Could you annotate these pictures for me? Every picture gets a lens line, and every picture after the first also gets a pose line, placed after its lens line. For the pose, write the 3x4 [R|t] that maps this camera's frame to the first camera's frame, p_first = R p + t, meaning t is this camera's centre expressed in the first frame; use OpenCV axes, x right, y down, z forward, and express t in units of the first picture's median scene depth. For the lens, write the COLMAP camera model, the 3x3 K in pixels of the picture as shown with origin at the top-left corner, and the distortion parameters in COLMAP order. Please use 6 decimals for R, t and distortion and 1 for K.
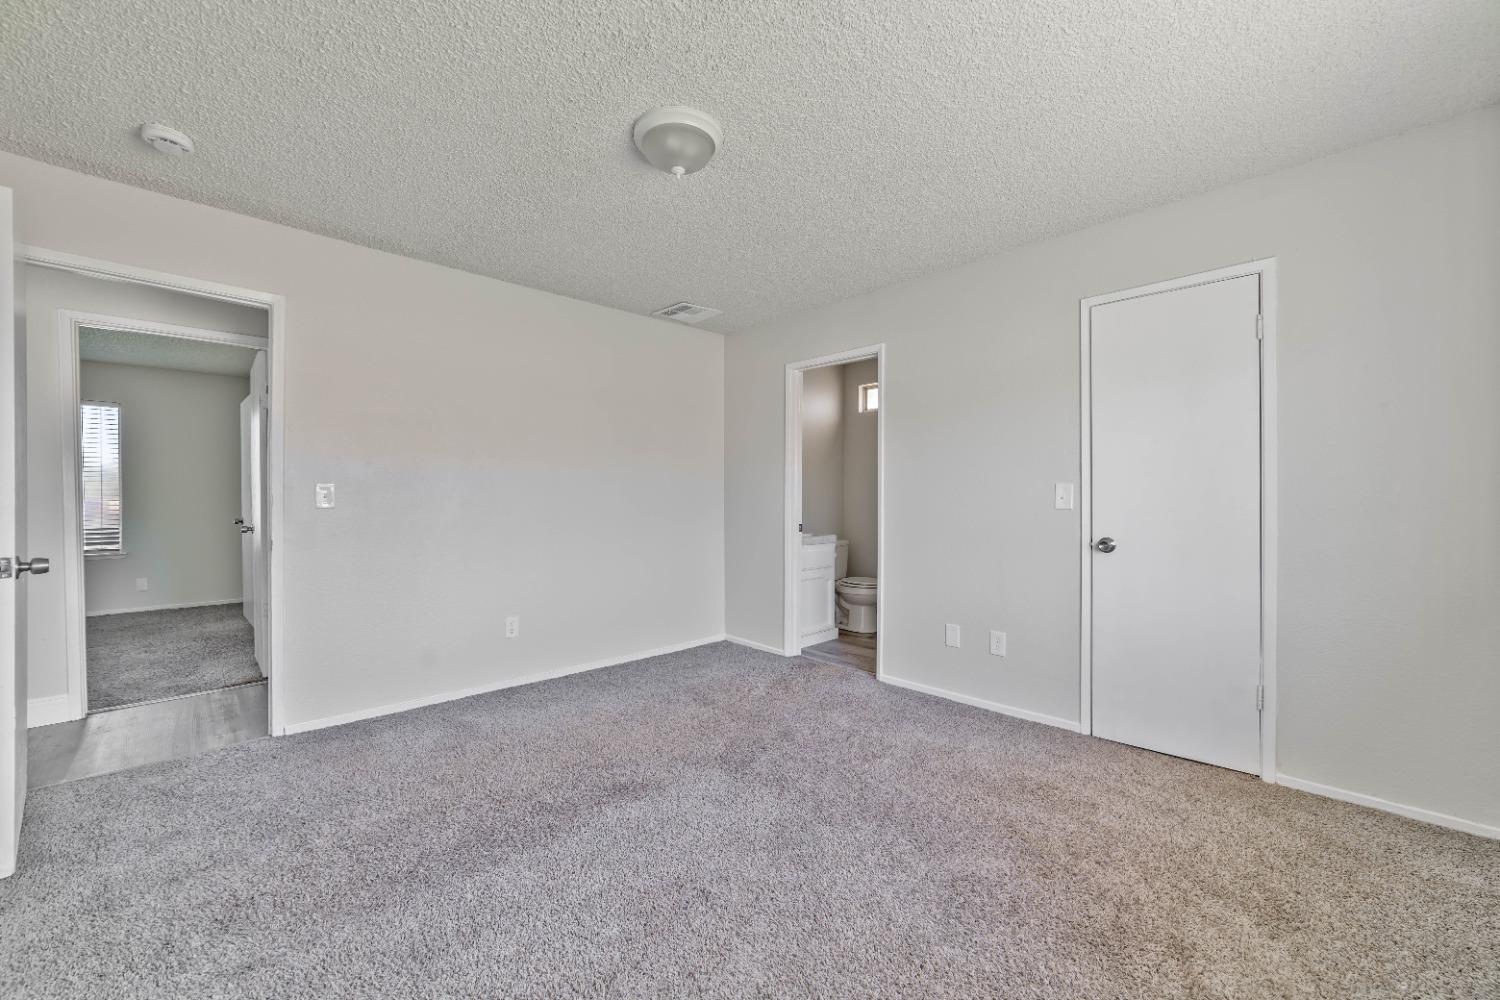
lens RADIAL K [[579.3, 0, 750.0], [0, 579.3, 500.0], [0, 0, 1]] dist [-0.015944, 0.000496]
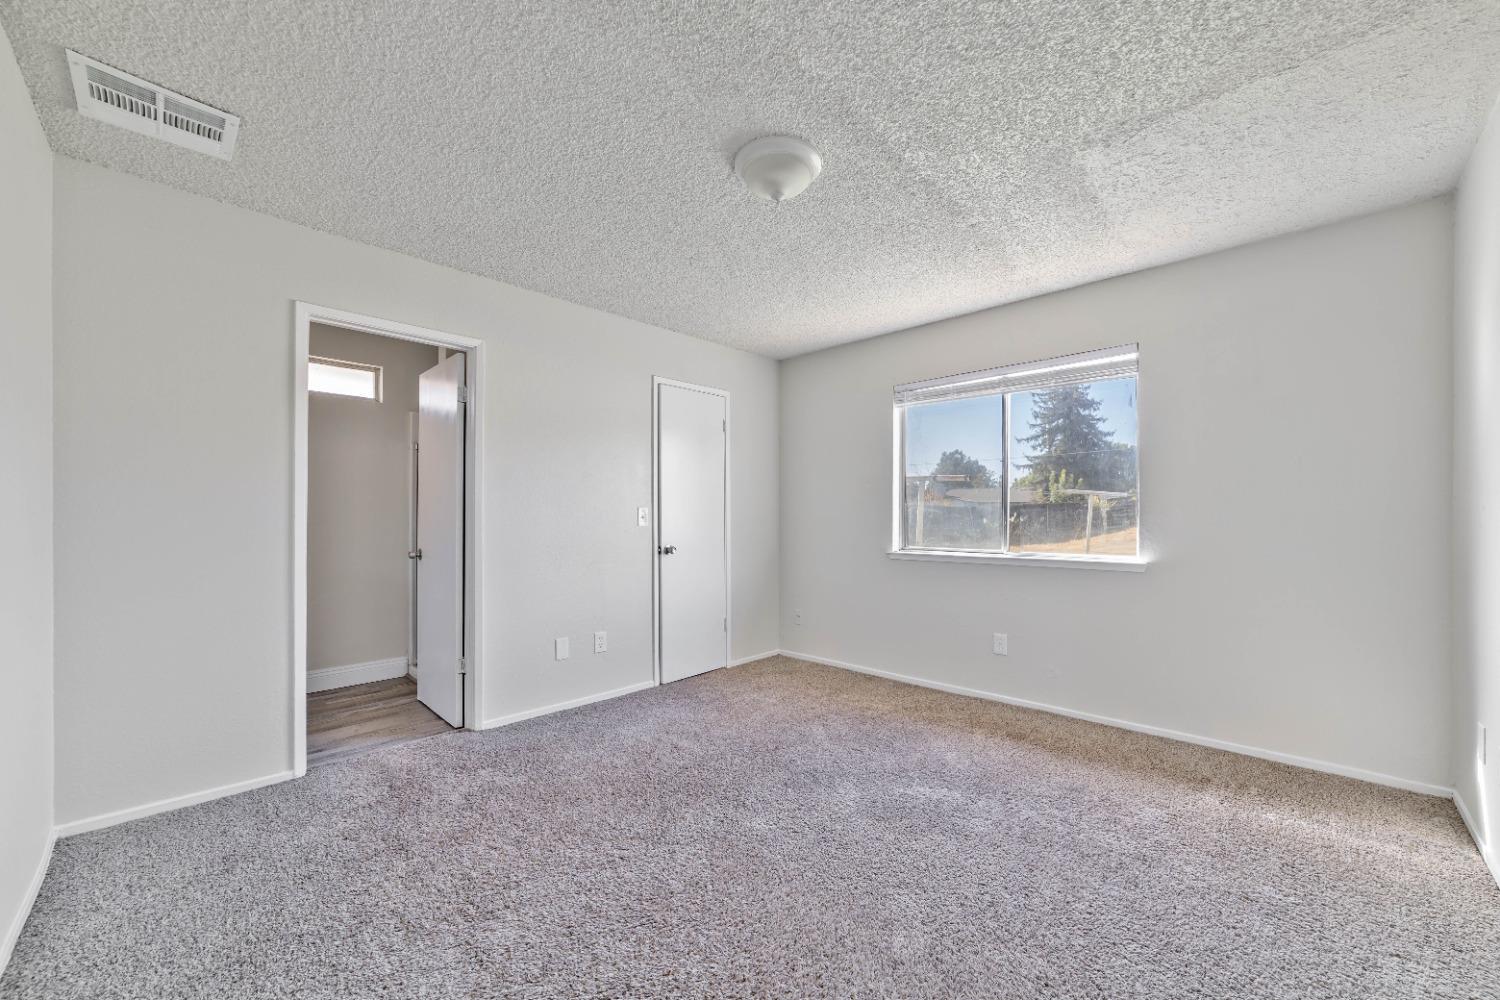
lens RADIAL K [[579.3, 0, 750.0], [0, 579.3, 500.0], [0, 0, 1]] dist [-0.015944, 0.000496]
pose [[-0.015985, 0.020303, 0.999666, -0.838343], [0.001022, 0.999794, -0.020289, -0.016955], [-0.999872, 0.000697, -0.016003, 0.792523]]
